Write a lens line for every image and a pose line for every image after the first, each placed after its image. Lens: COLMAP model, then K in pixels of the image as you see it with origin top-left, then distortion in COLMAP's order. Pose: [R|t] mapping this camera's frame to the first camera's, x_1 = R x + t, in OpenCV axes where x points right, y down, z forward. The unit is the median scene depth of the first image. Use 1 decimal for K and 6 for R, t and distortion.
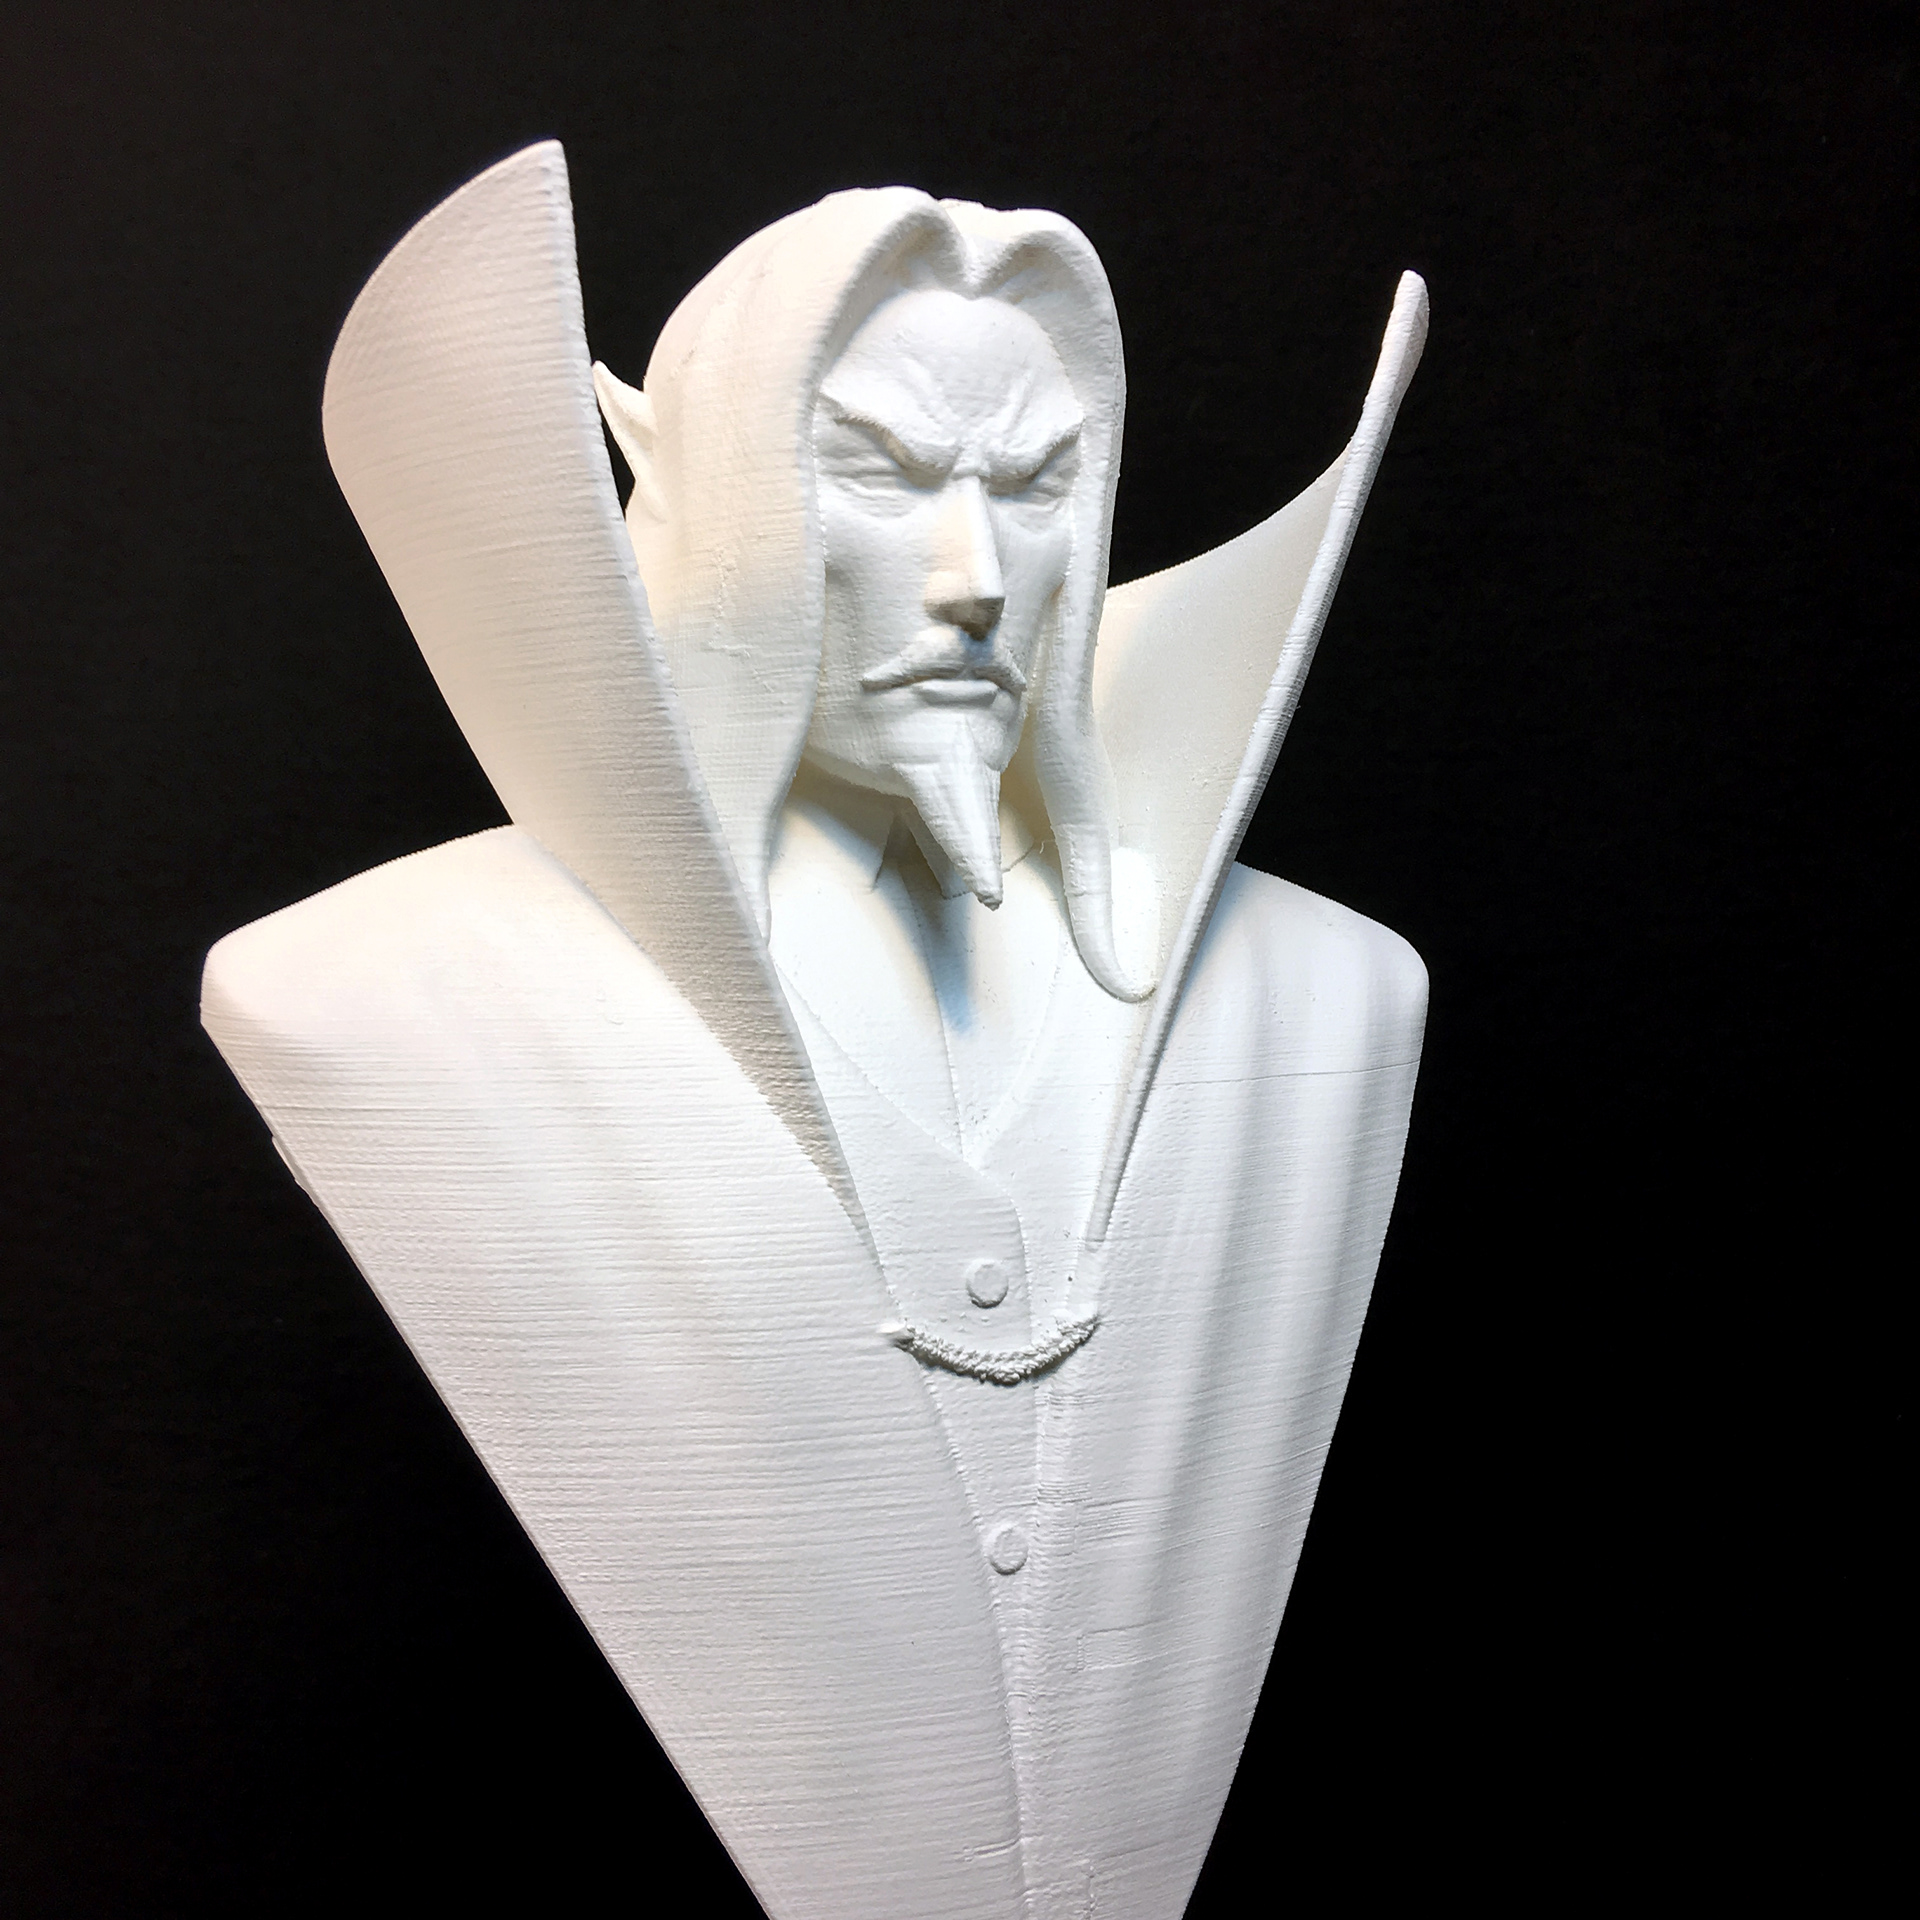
lens RADIAL K [[2156.1, 0, 964.8], [0, 2156.1, 922.4], [0, 0, 1]] dist [0.046524, 0.000000]
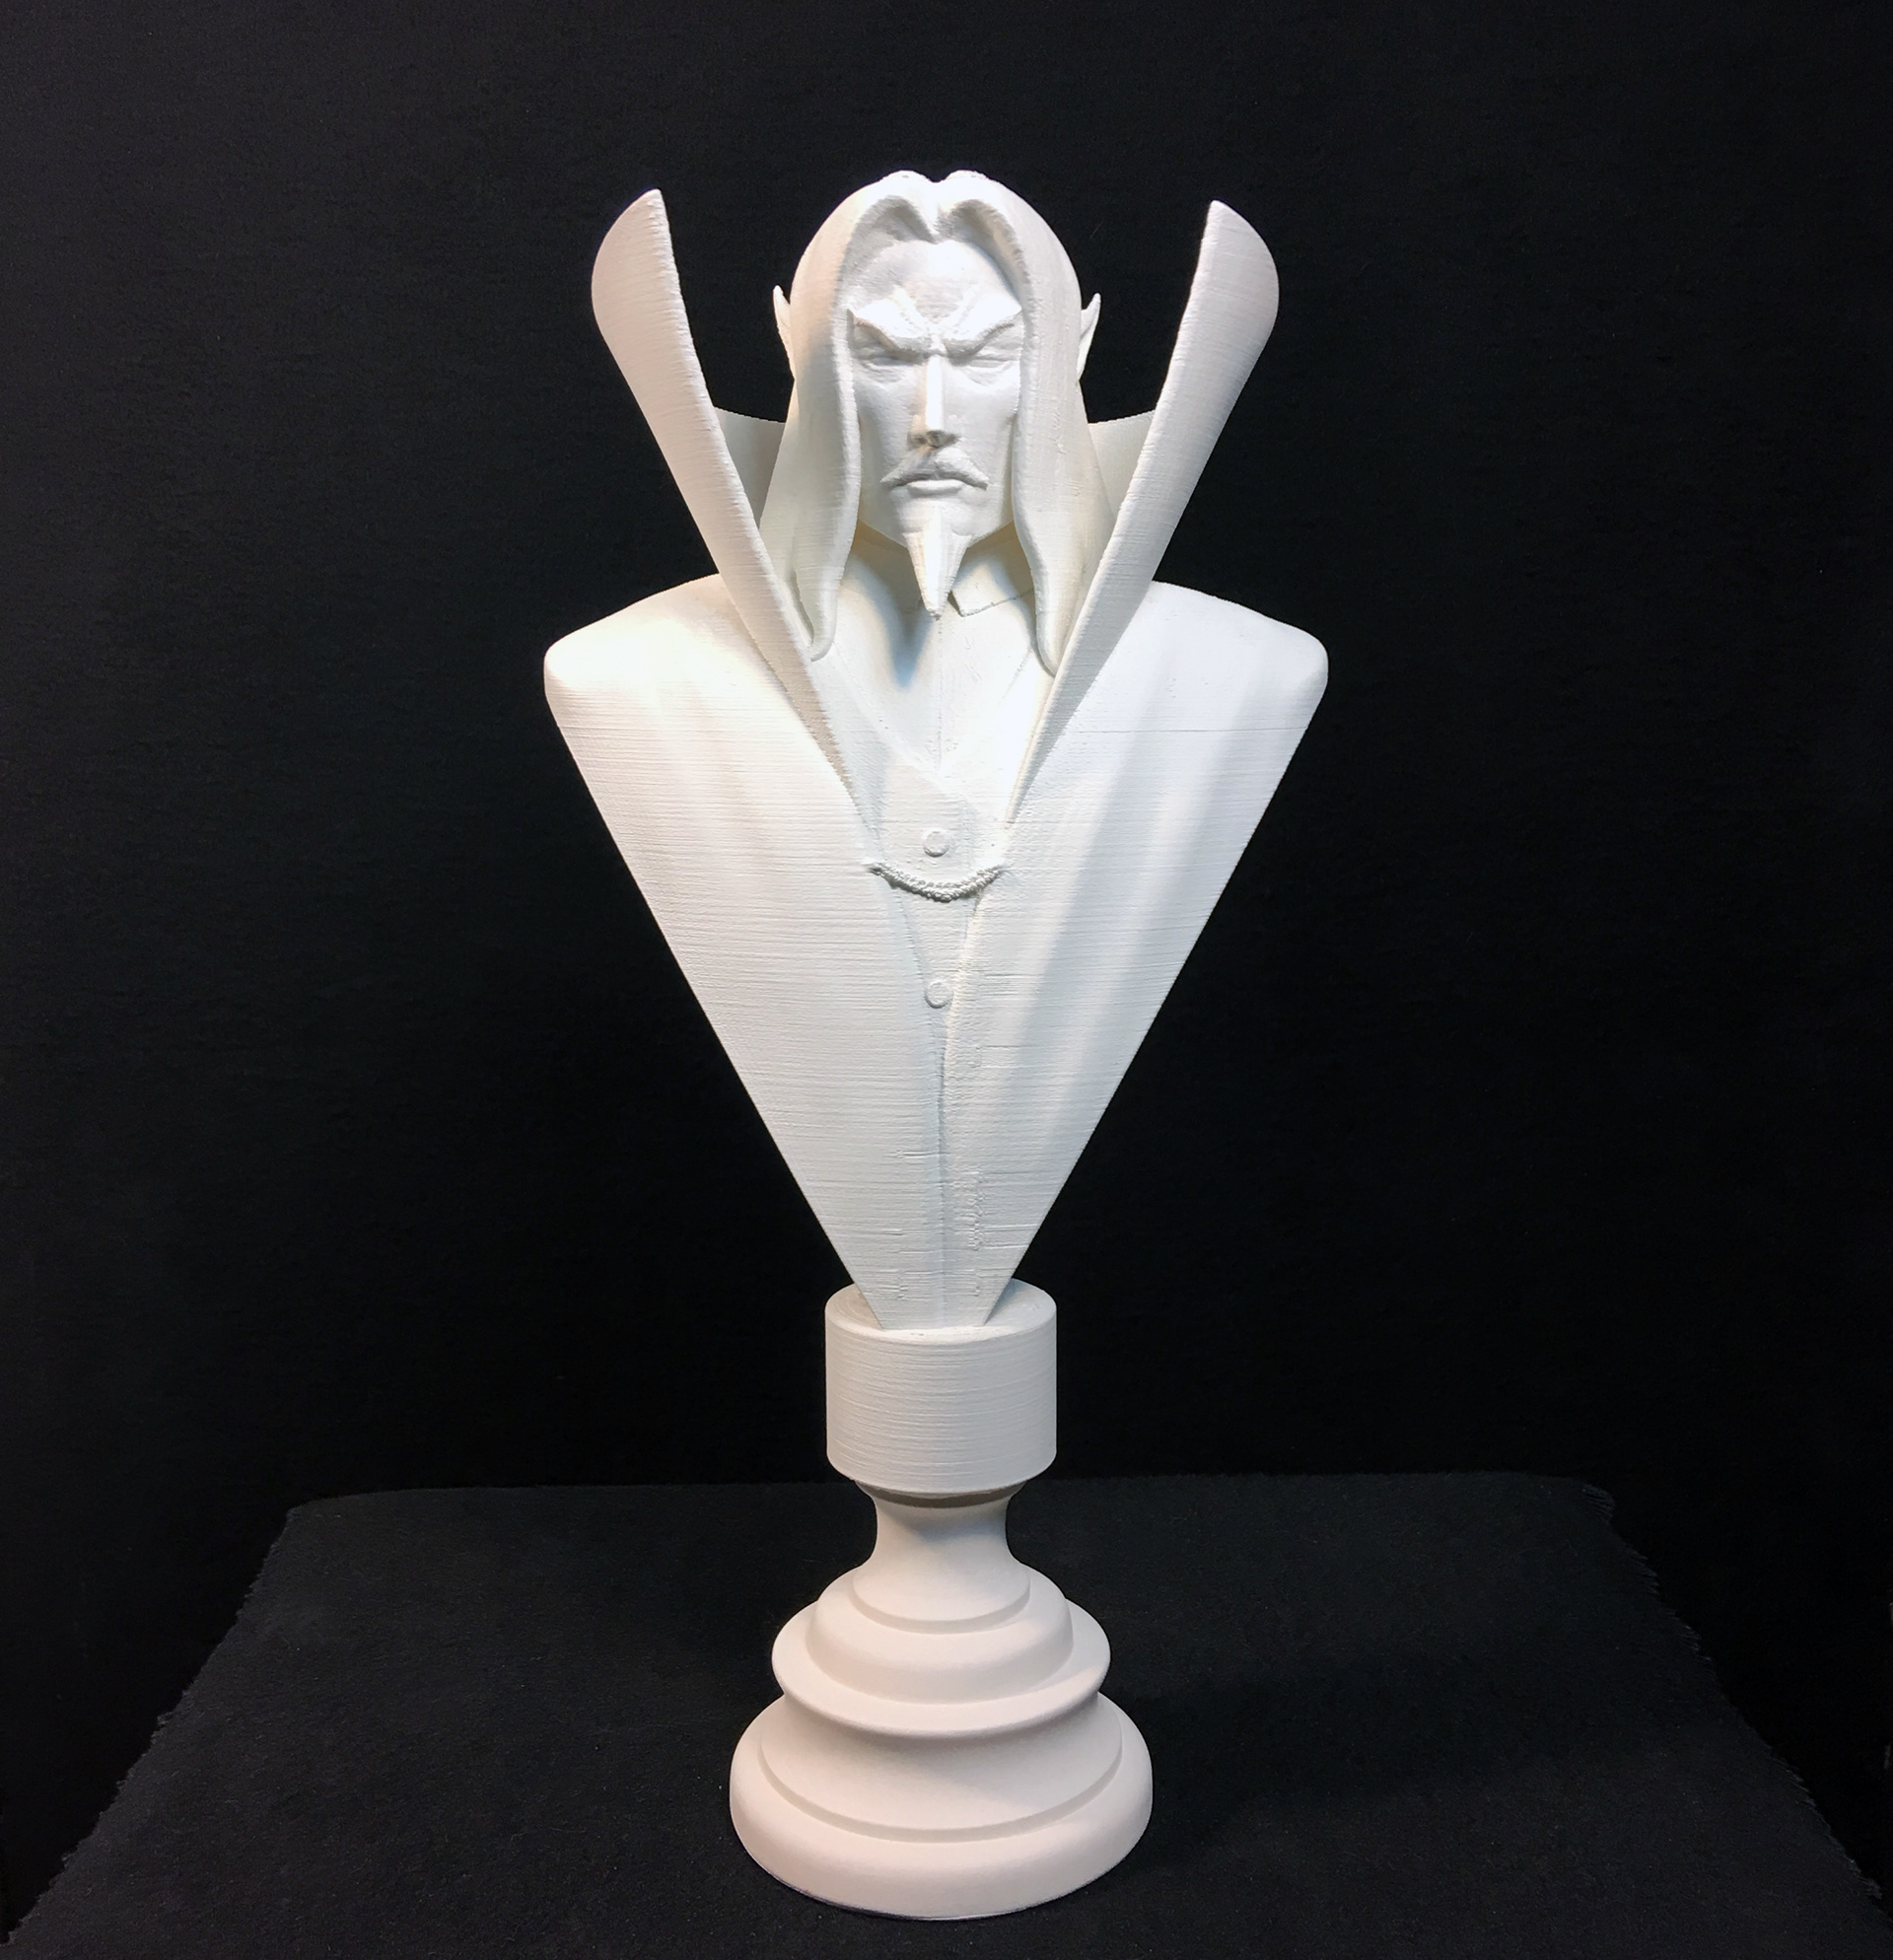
lens RADIAL K [[2194.2, 0, 954.5], [0, 2194.2, 942.9], [0, 0, 1]] dist [0.043106, 0.000000]
pose [[0.921458, 0.054245, -0.384673, 0.696318], [-0.010105, 0.993215, 0.115854, 0.045569], [0.388348, -0.102867, 0.915753, -0.587659]]
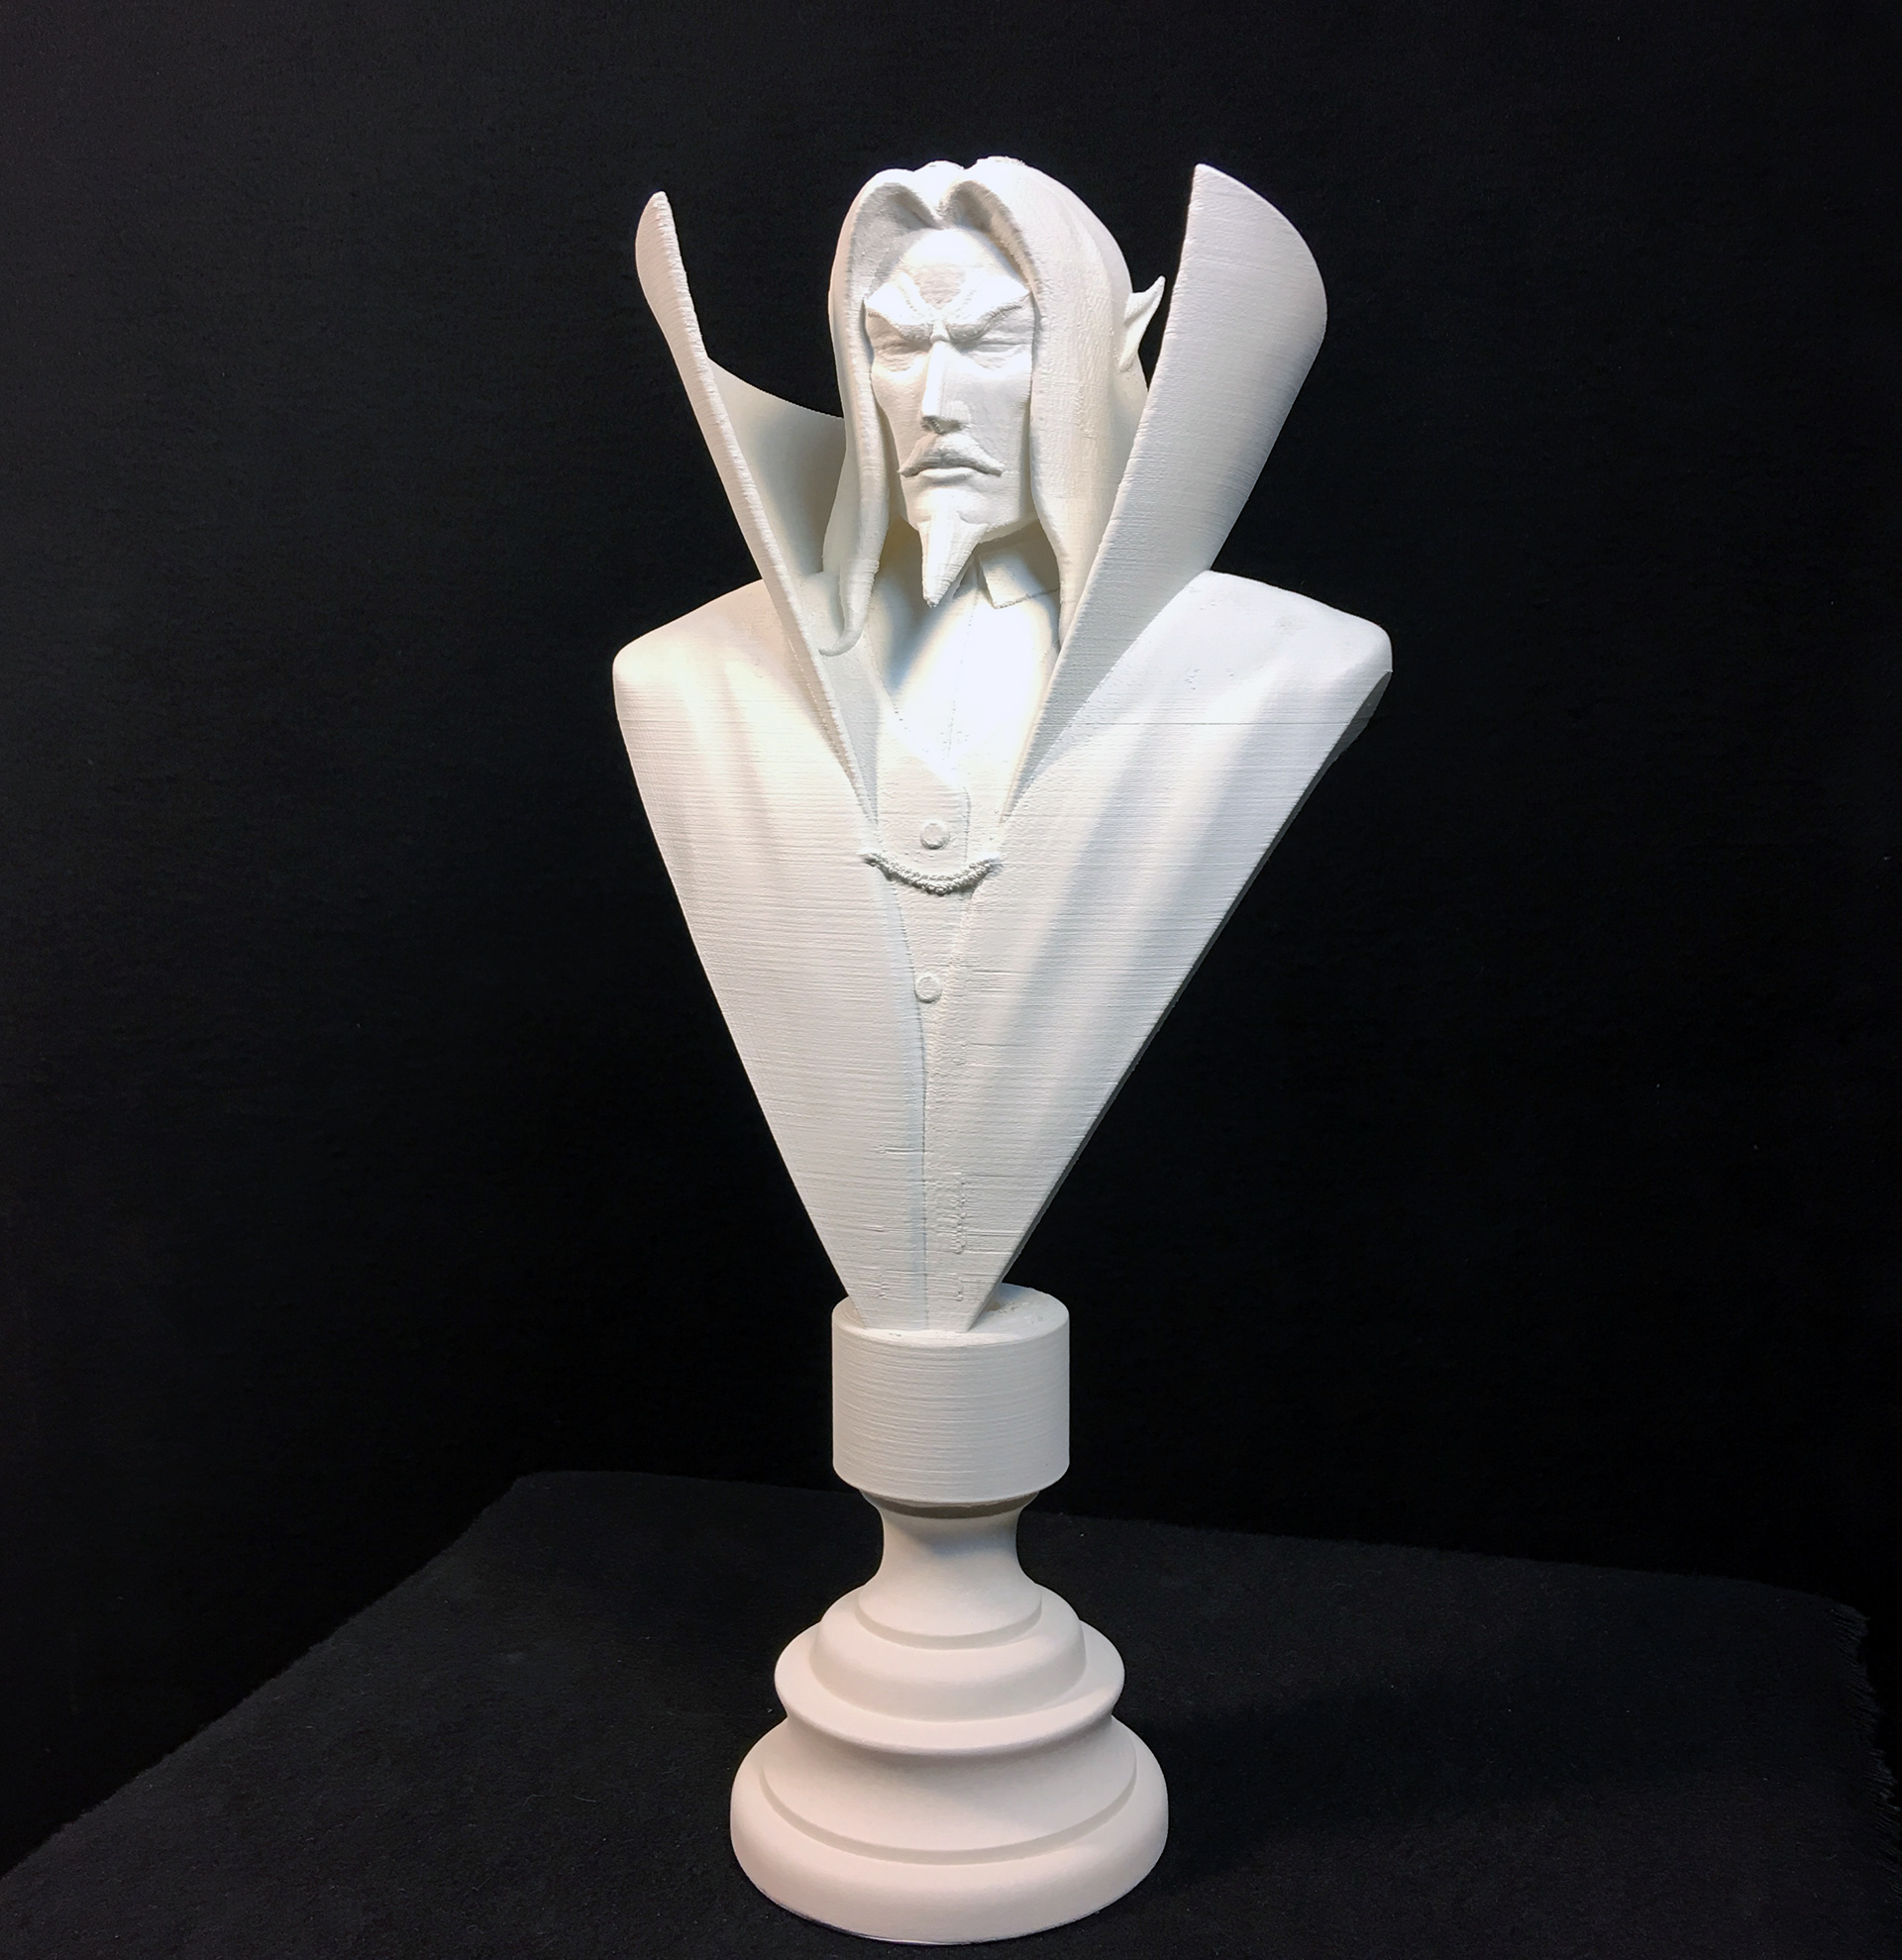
lens RADIAL K [[2194.4, 0, 962.1], [0, 2194.4, 944.8], [0, 0, 1]] dist [0.043106, 0.000000]
pose [[0.769644, 0.069582, -0.634671, 1.117313], [-0.016756, 0.995903, 0.088866, 0.101327], [0.638254, -0.057760, 0.767656, -0.296447]]
